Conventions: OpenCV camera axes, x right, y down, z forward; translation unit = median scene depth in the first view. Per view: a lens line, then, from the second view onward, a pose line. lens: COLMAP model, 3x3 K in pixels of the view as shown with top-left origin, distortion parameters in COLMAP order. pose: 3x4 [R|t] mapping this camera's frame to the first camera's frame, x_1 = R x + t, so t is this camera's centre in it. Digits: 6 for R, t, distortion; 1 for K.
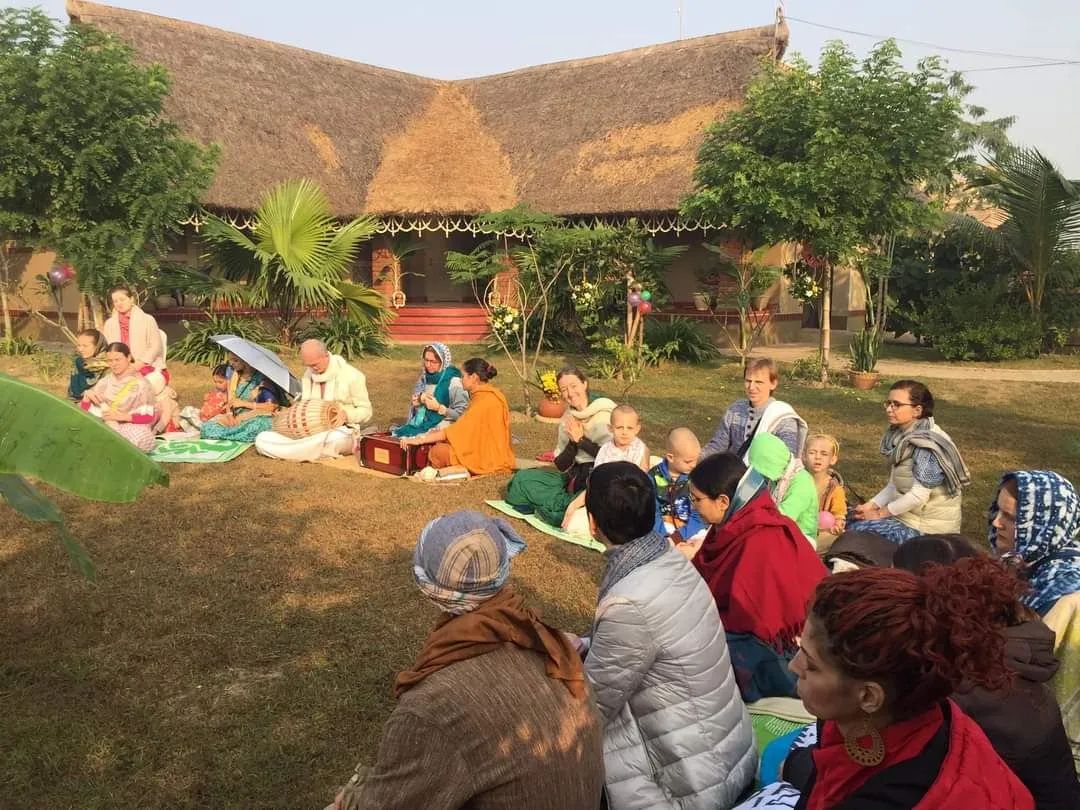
lens RADIAL K [[914.9, 0, 540.0], [0, 914.9, 405.0], [0, 0, 1]] dist [0.074173, -0.121476]
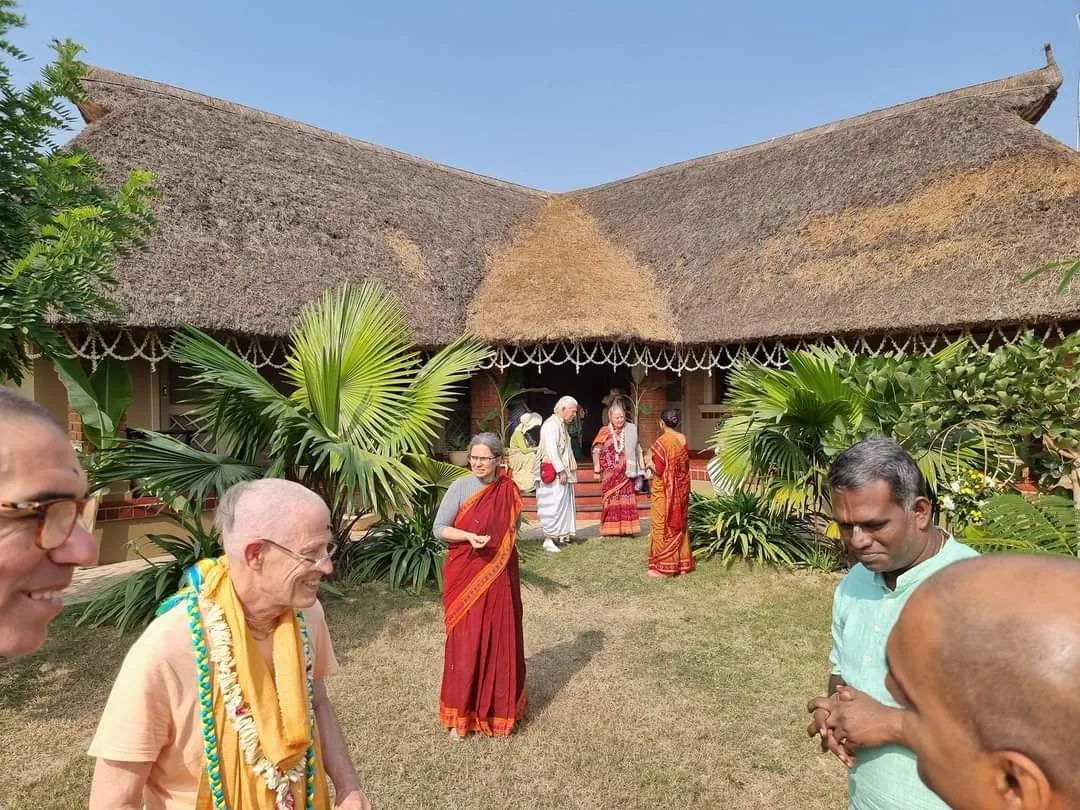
lens RADIAL K [[781.3, 0, 539.9], [0, 781.3, 414.6], [0, 0, 1]] dist [0.055639, -0.062849]
pose [[0.996991, -0.014865, -0.076074, -0.085158], [0.005444, 0.992443, -0.122587, -0.077645], [0.077322, 0.121804, 0.989538, 0.406529]]
